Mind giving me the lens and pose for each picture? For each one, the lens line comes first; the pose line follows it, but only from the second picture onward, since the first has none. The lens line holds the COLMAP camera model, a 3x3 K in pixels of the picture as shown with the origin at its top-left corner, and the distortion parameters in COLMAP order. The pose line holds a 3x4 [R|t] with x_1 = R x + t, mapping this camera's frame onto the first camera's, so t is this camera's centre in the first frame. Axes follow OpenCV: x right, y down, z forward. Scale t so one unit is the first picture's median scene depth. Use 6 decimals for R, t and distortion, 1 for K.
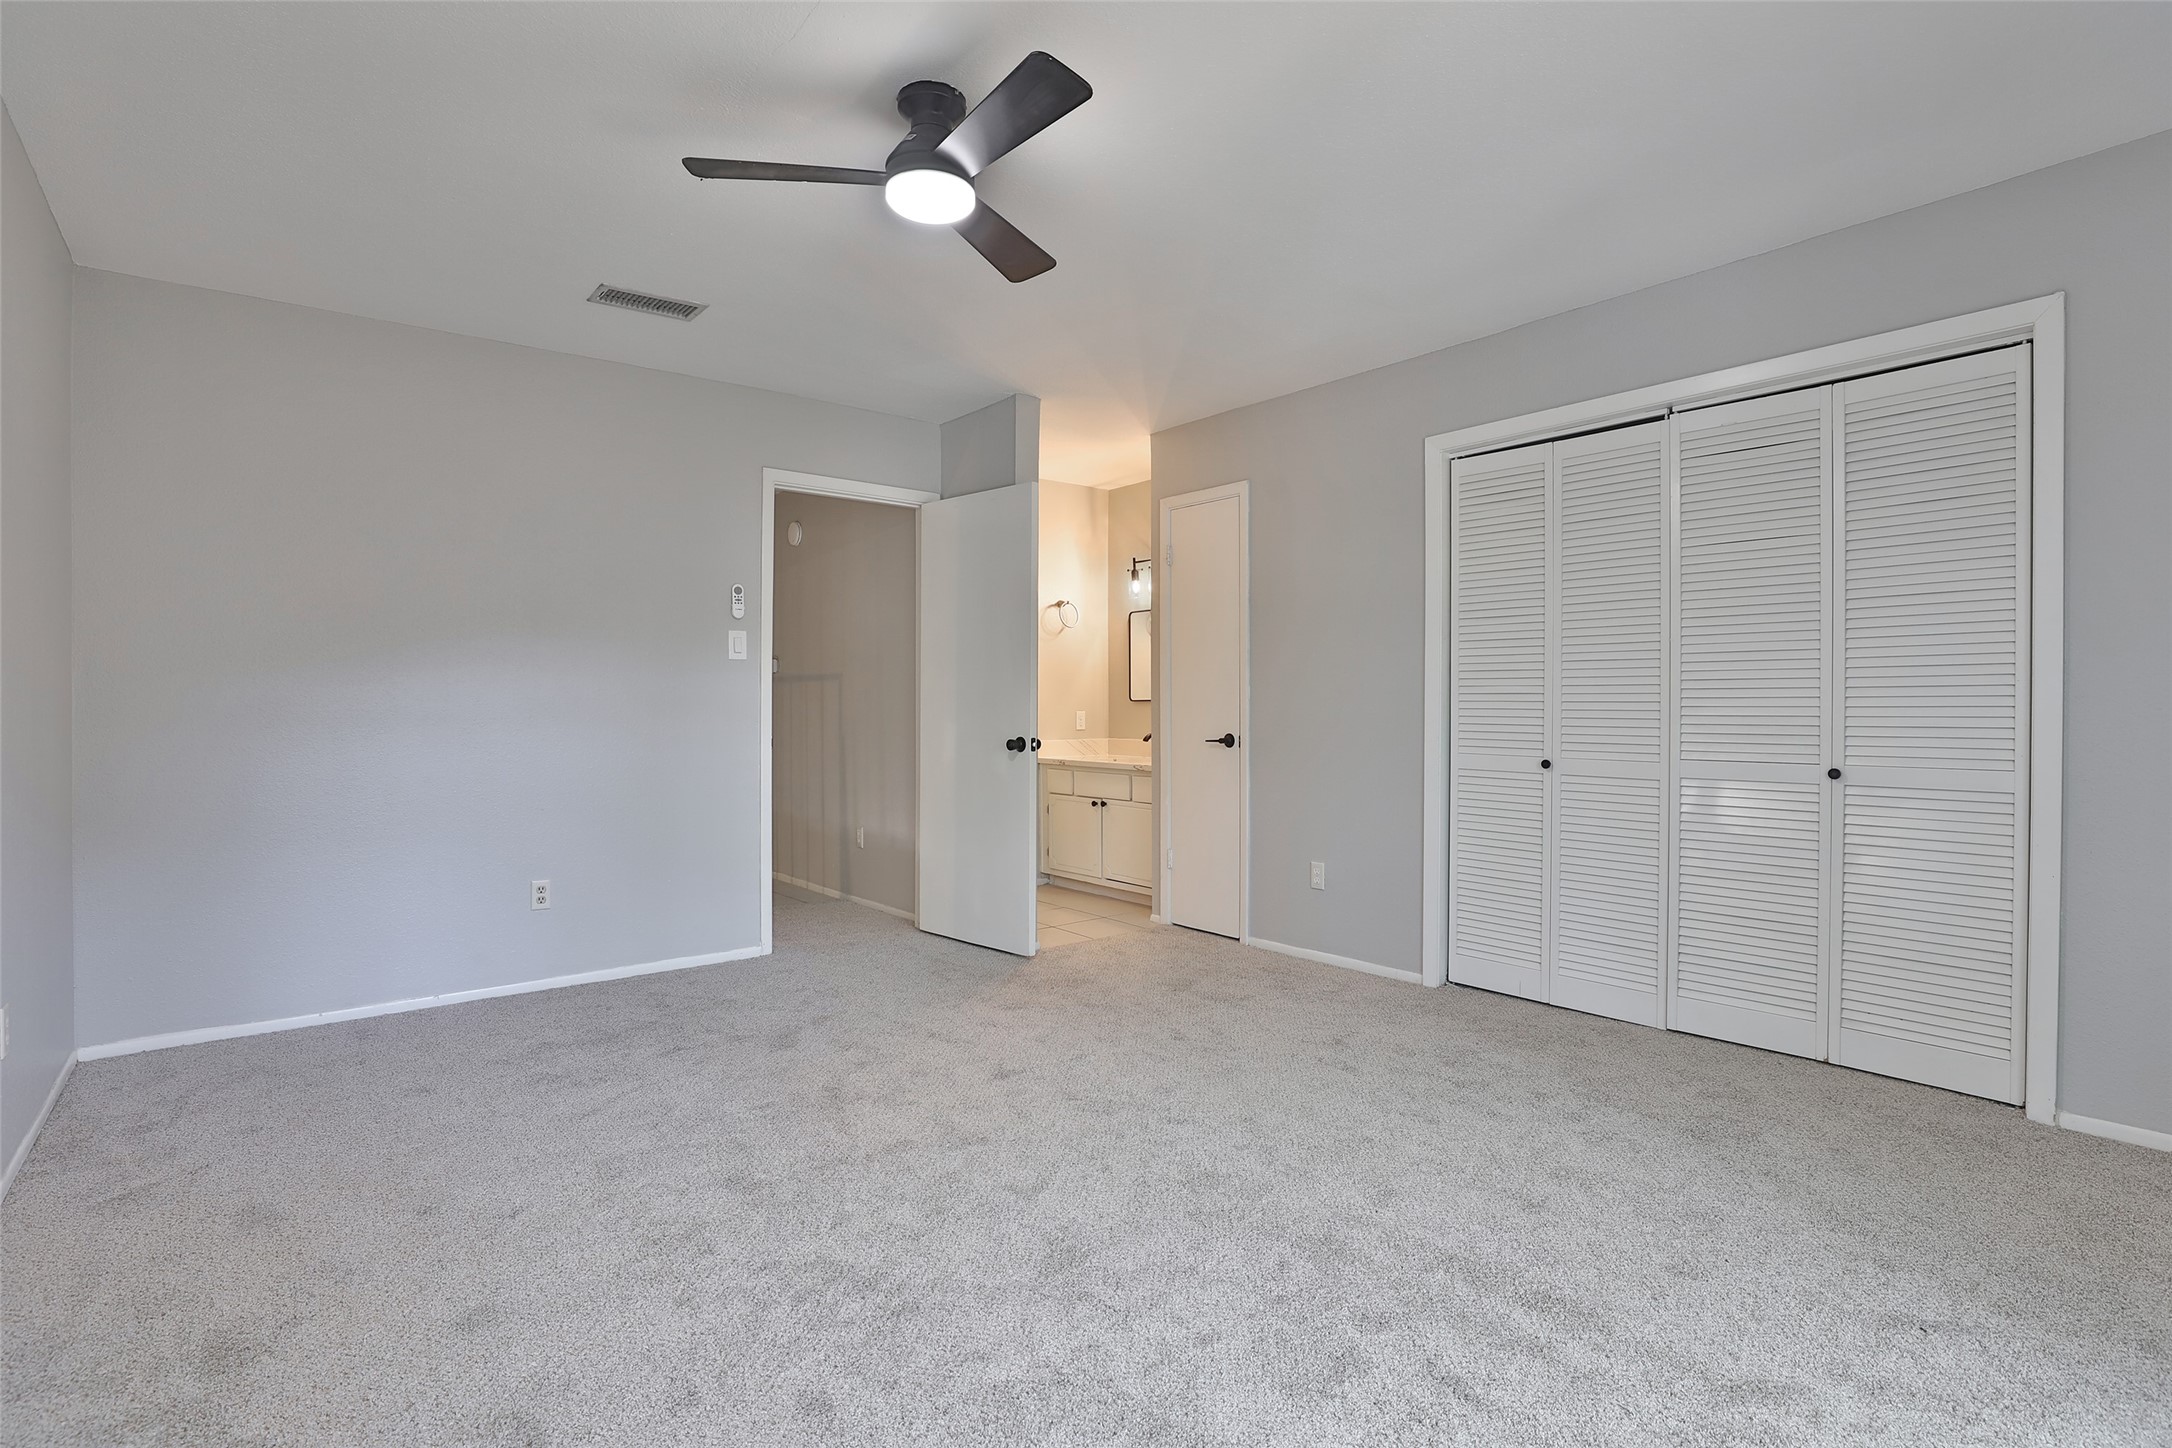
lens RADIAL K [[1044.9, 0, 1089.4], [0, 1044.9, 717.0], [0, 0, 1]] dist [-0.046581, 0.013260]
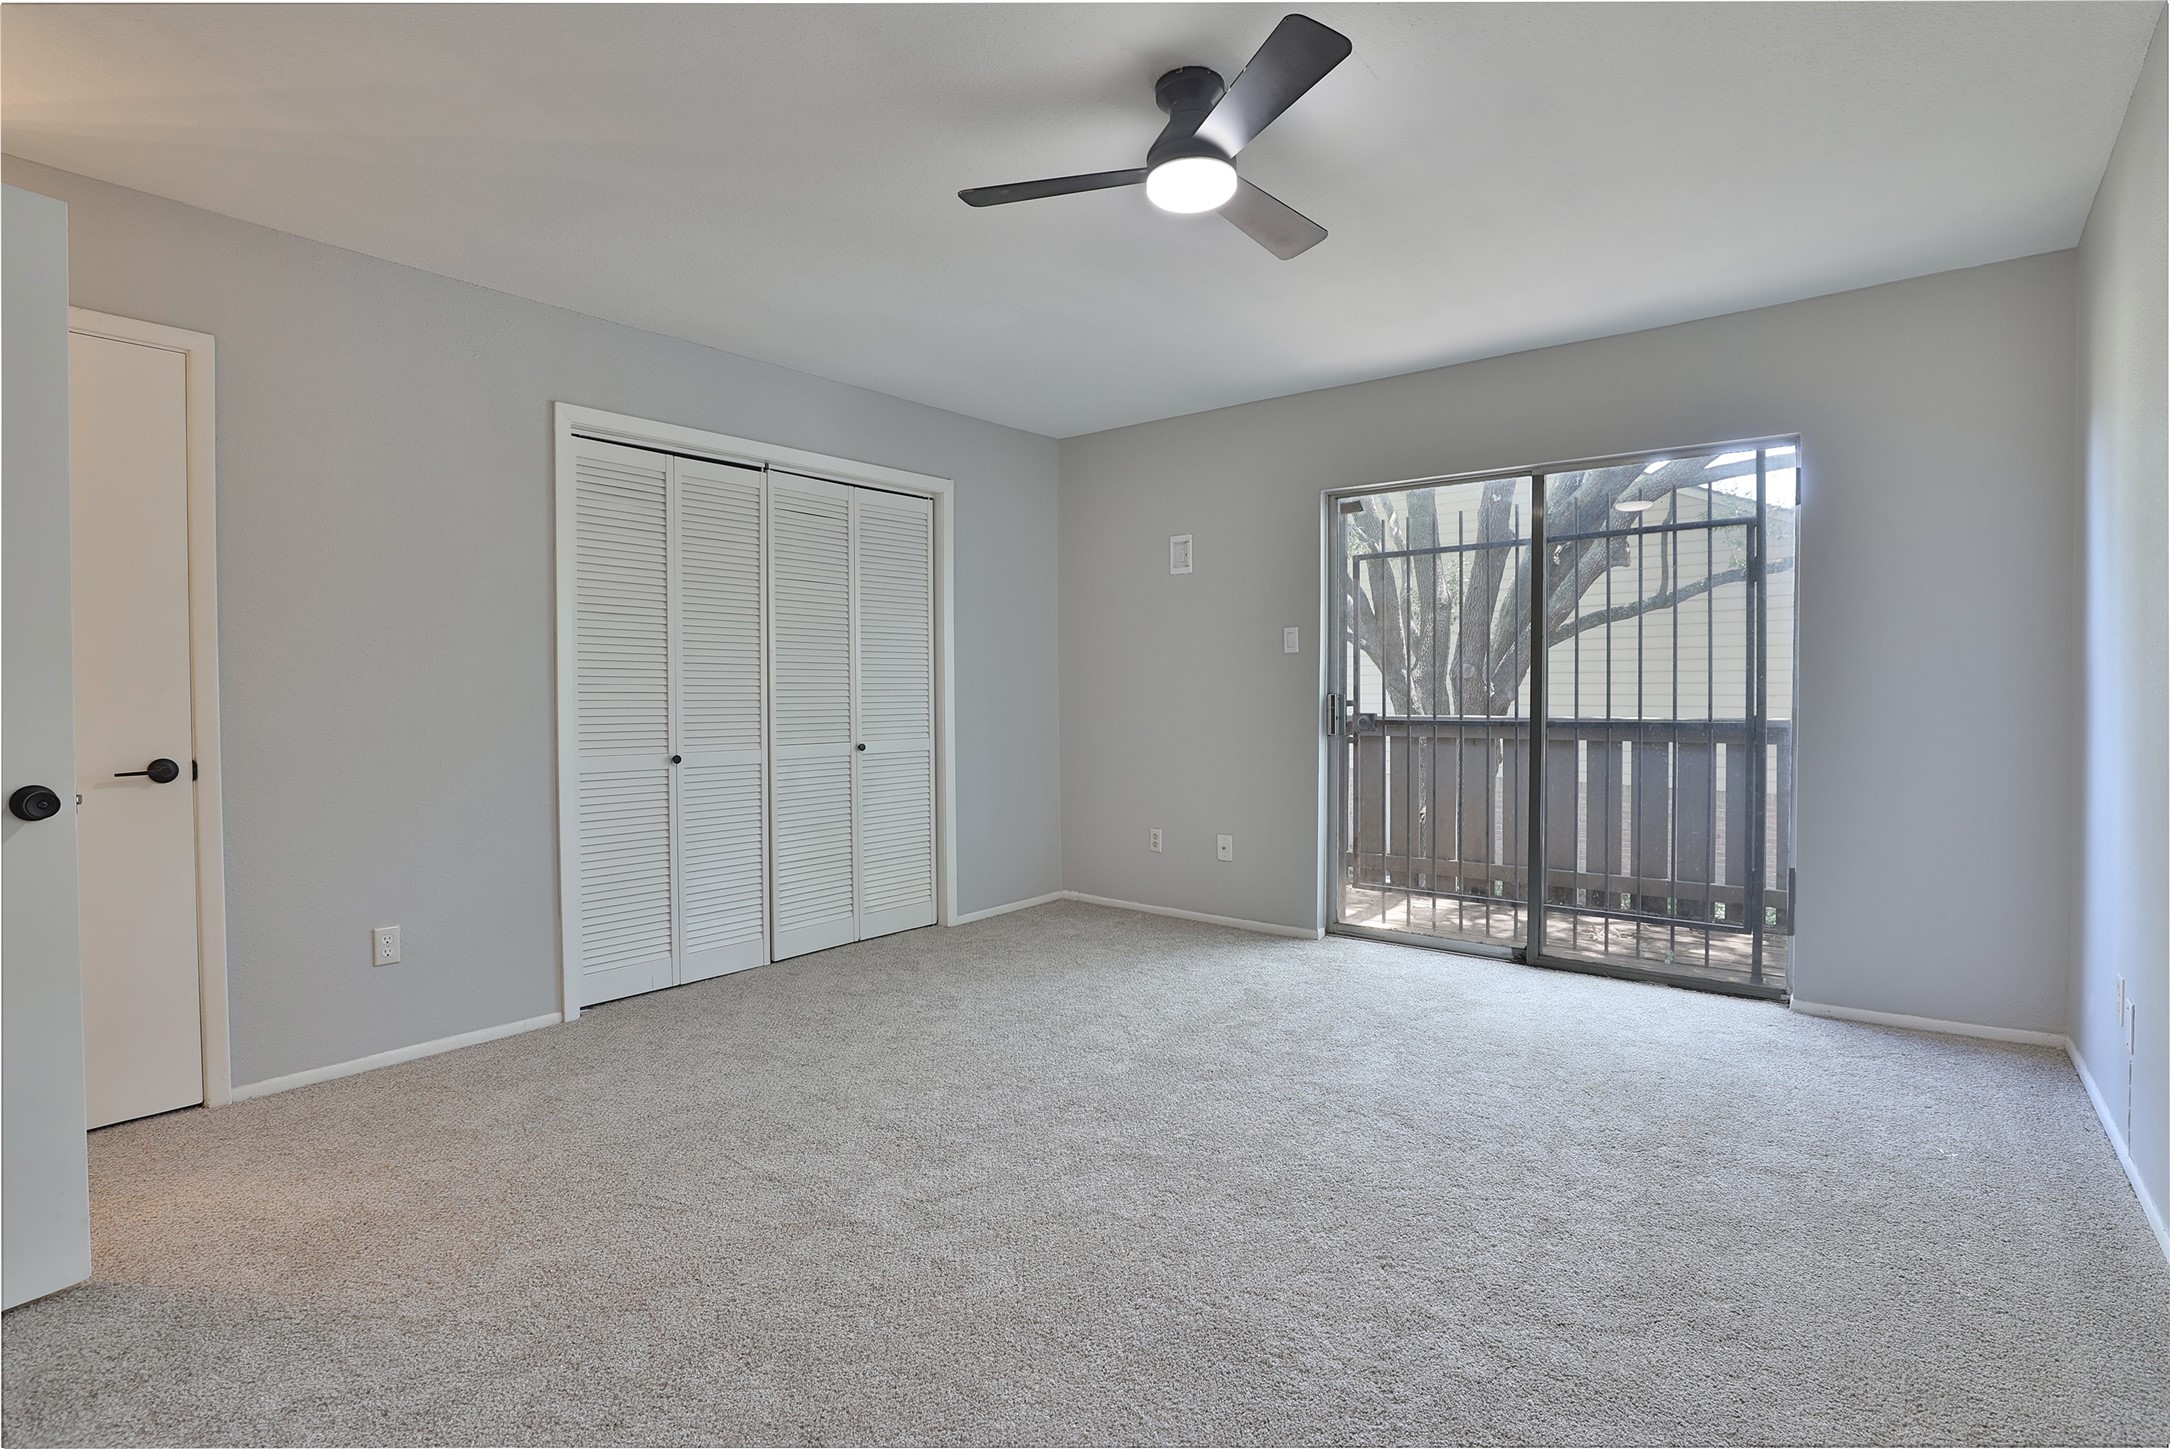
lens RADIAL K [[1043.9, 0, 1088.4], [0, 1043.9, 717.5], [0, 0, 1]] dist [-0.046581, 0.013260]
pose [[-0.215739, -0.010653, 0.976393, -0.531870], [0.024073, 0.999579, 0.016225, -0.003212], [-0.976154, 0.027005, -0.215392, 0.635202]]
